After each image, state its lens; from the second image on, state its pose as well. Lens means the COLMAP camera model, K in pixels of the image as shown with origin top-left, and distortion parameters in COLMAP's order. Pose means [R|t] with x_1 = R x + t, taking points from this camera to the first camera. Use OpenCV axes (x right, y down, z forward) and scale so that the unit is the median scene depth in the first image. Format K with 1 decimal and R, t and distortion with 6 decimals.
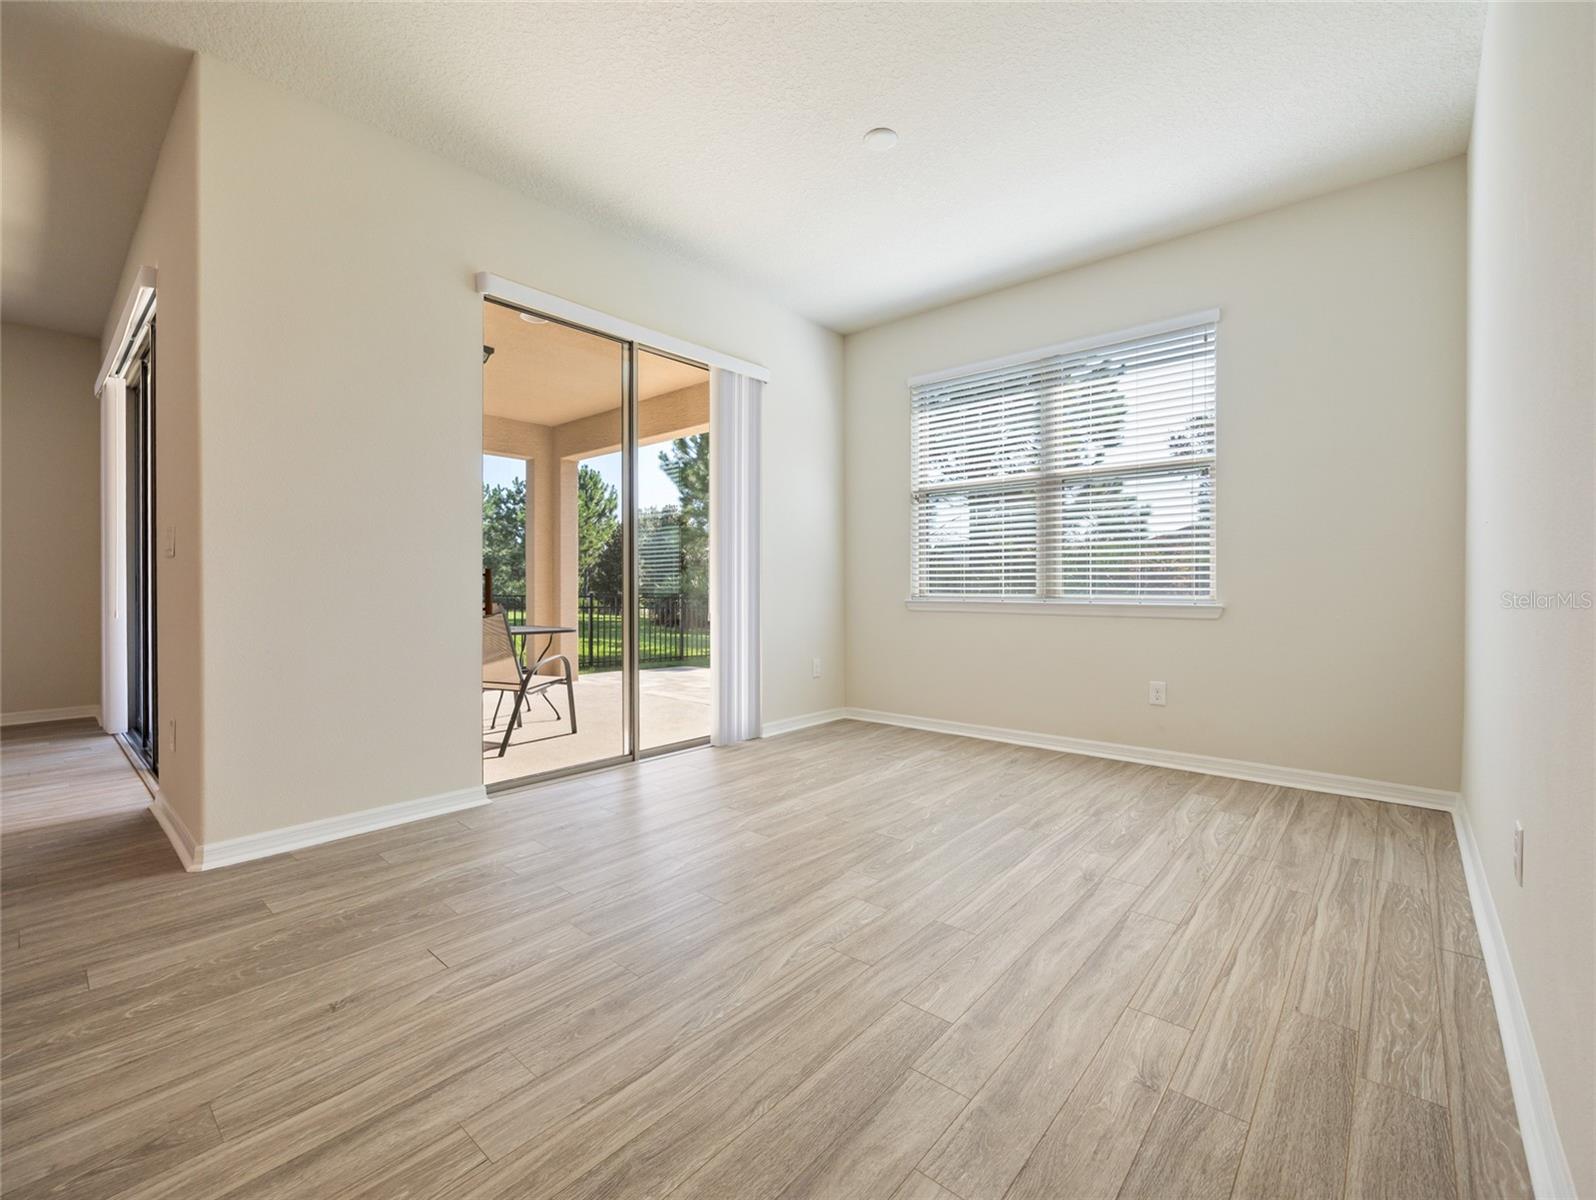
lens RADIAL K [[690.1, 0, 791.0], [0, 690.1, 602.6], [0, 0, 1]] dist [-0.006253, 0.001715]
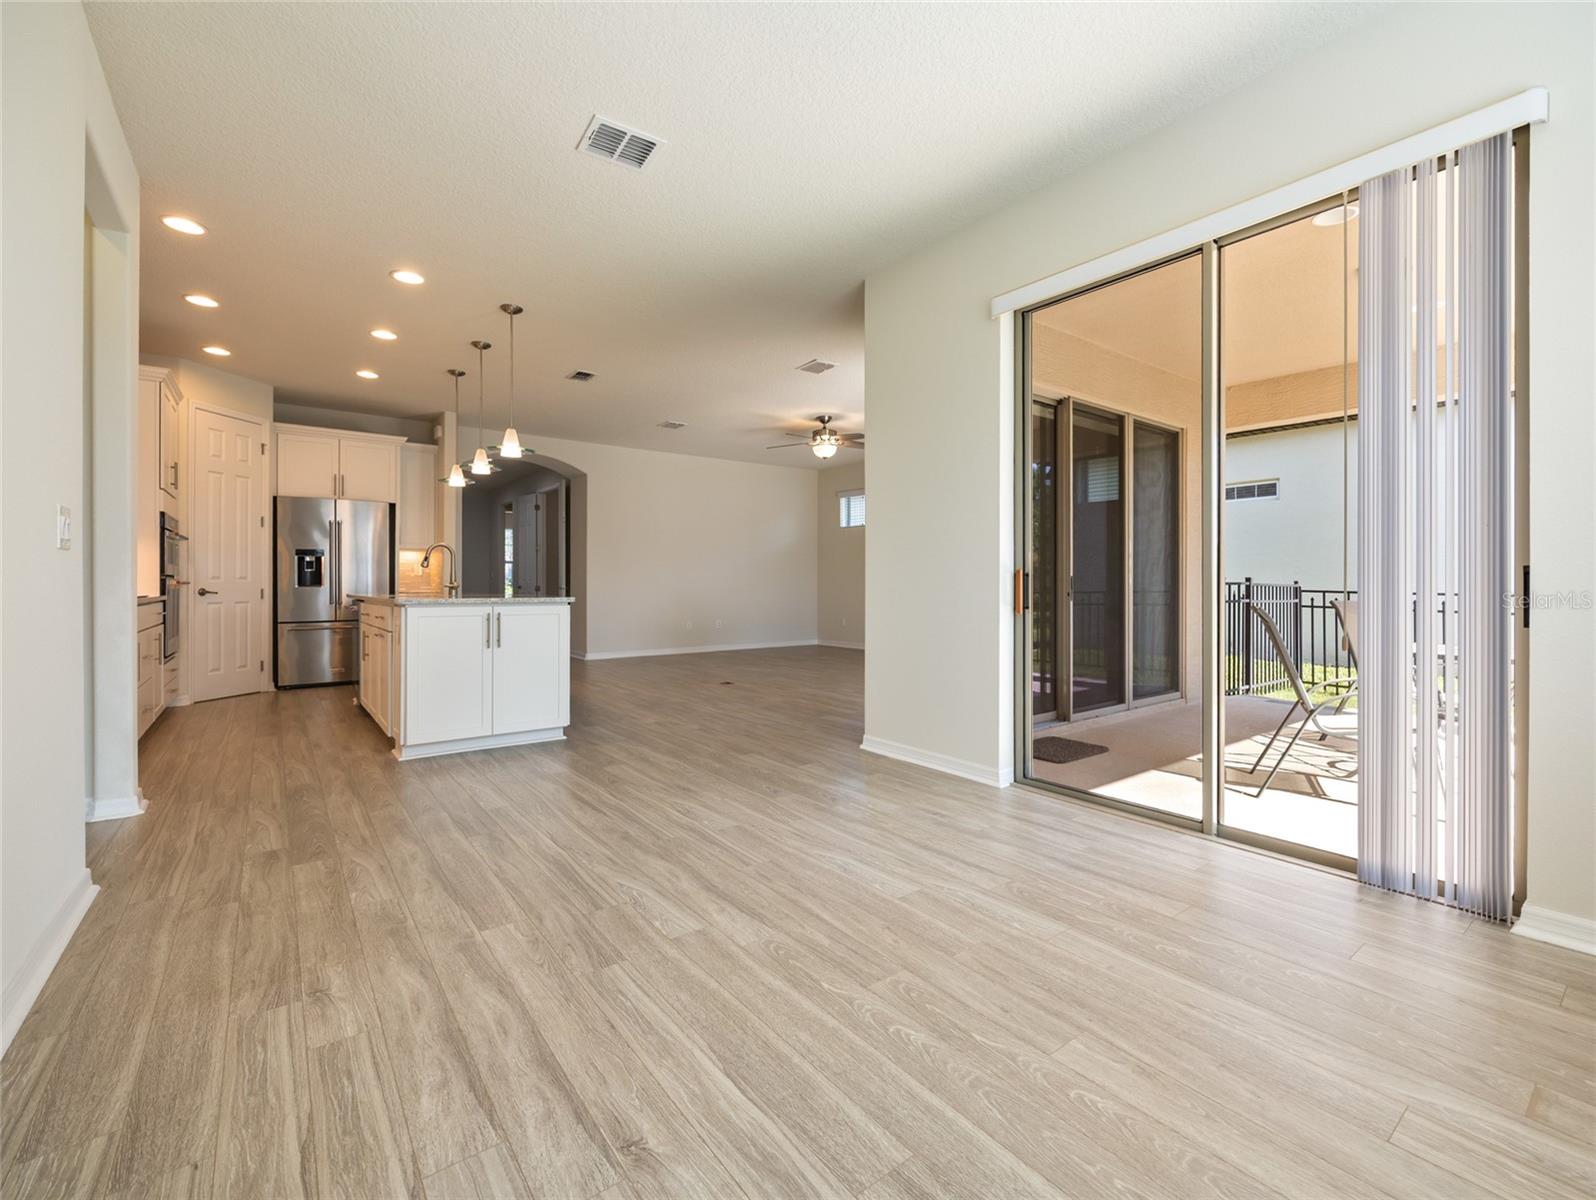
lens RADIAL K [[690.1, 0, 791.1], [0, 690.1, 577.9], [0, 0, 1]] dist [-0.006253, 0.001715]
pose [[-0.196105, -0.004851, -0.980571, 1.098417], [-0.024639, 0.999696, -0.000018, -0.040849], [0.980273, 0.024157, -0.196165, 1.444306]]
